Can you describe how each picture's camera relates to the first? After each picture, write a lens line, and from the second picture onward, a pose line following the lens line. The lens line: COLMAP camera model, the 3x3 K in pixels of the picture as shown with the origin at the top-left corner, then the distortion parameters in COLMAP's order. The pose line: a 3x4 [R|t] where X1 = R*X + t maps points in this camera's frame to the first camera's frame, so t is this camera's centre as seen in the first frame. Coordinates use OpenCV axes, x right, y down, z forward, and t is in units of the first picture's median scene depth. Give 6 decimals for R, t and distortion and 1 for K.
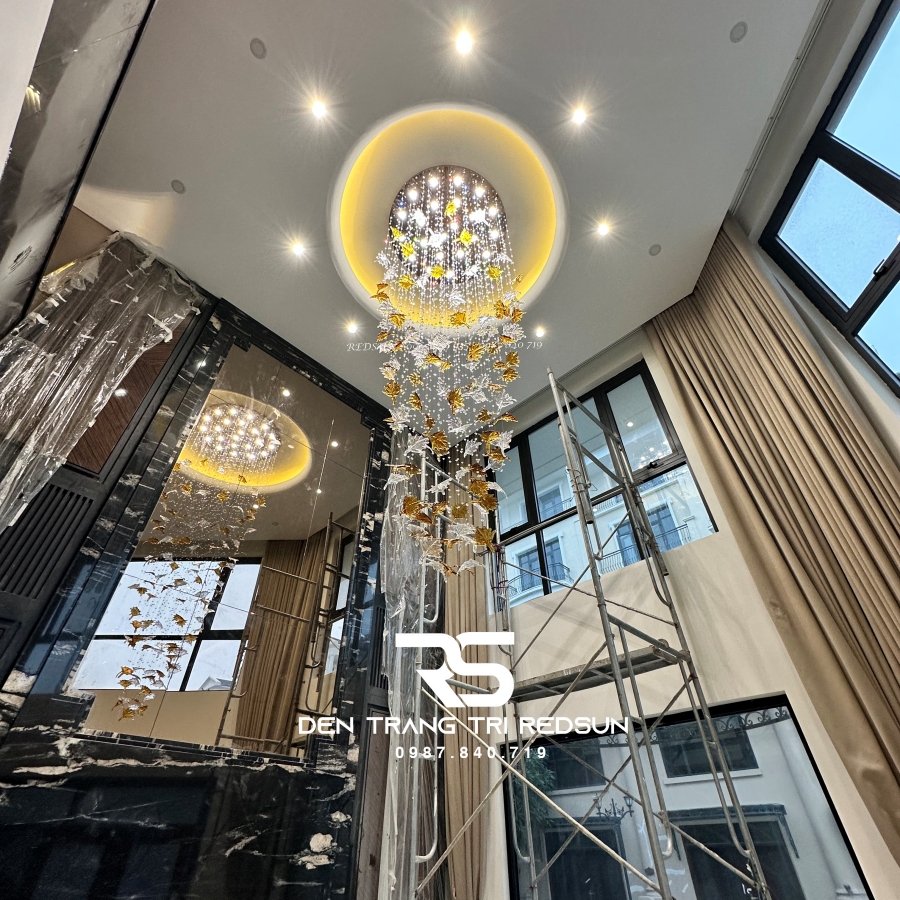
lens RADIAL K [[480.6, 0, 450.0], [0, 480.6, 450.0], [0, 0, 1]] dist [-0.004312, -0.000295]
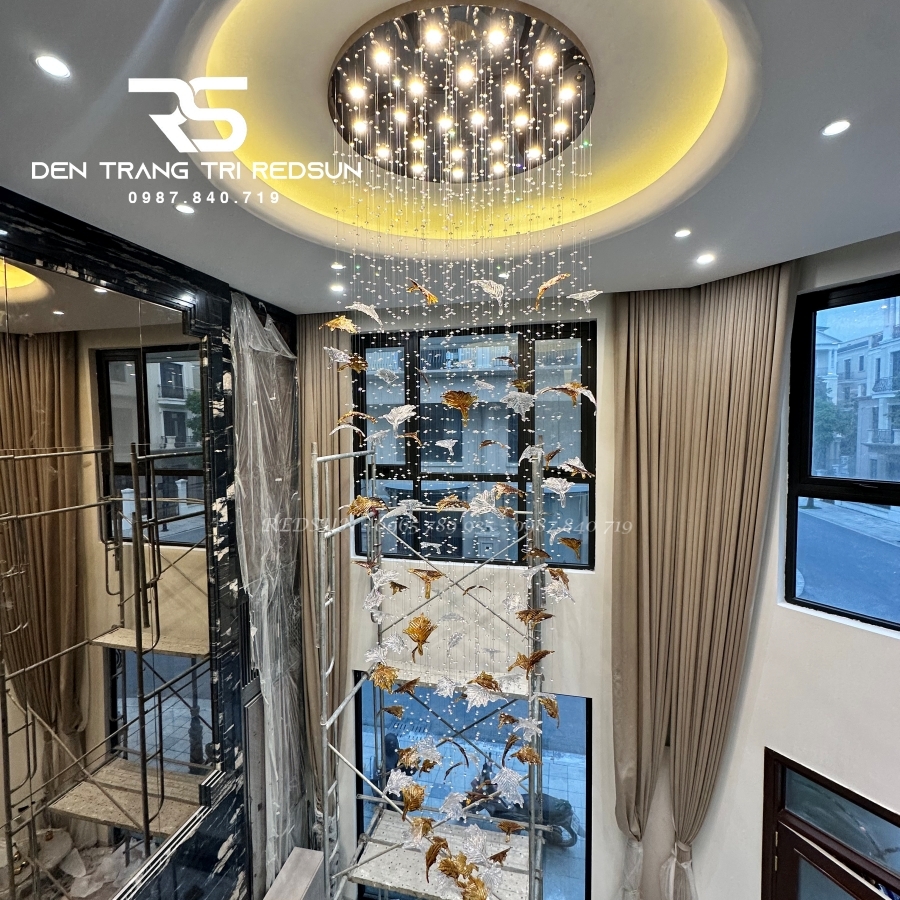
lens RADIAL K [[480.6, 0, 450.0], [0, 480.6, 450.0], [0, 0, 1]] dist [-0.004312, -0.000295]
pose [[0.868443, -0.020980, 0.495345, -0.259058], [-0.323742, 0.732697, 0.598621, -0.540640], [-0.375497, -0.680232, 0.629513, 0.537337]]
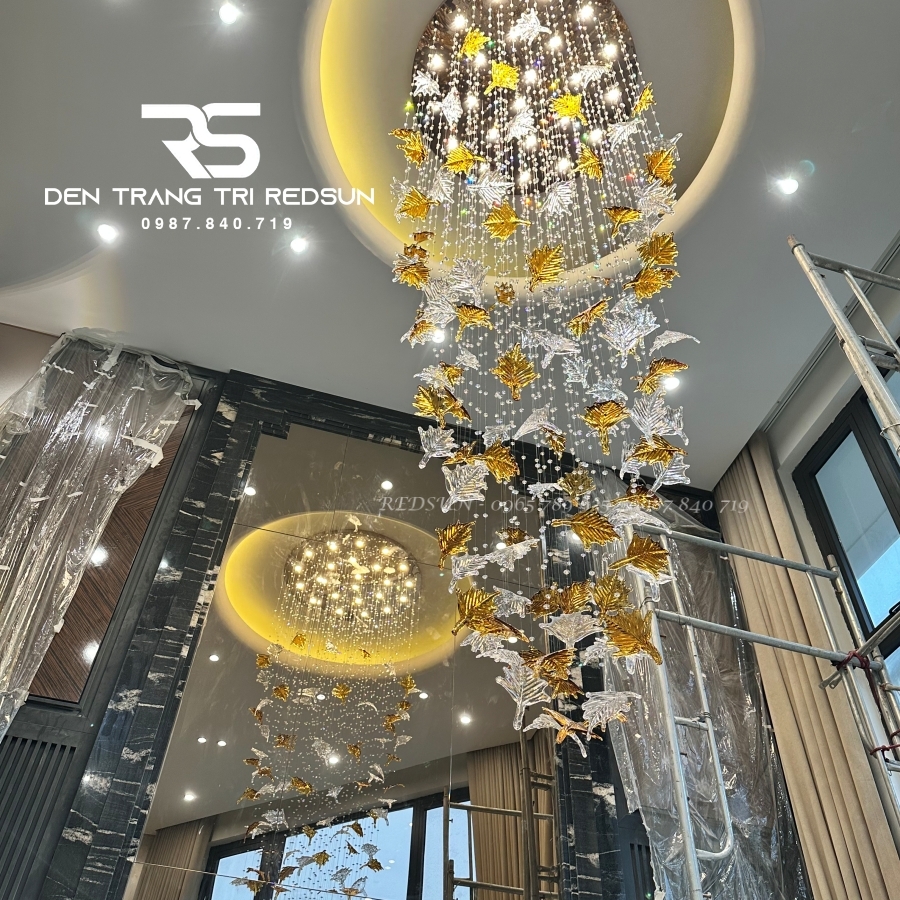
lens RADIAL K [[874.9, 0, 440.0], [0, 874.9, 455.3], [0, 0, 1]] dist [0.093481, -0.163369]
pose [[0.866843, -0.337978, -0.366543, 0.145677], [0.292782, 0.940129, -0.174459, 0.065495], [0.403561, 0.043911, 0.913898, 0.106916]]
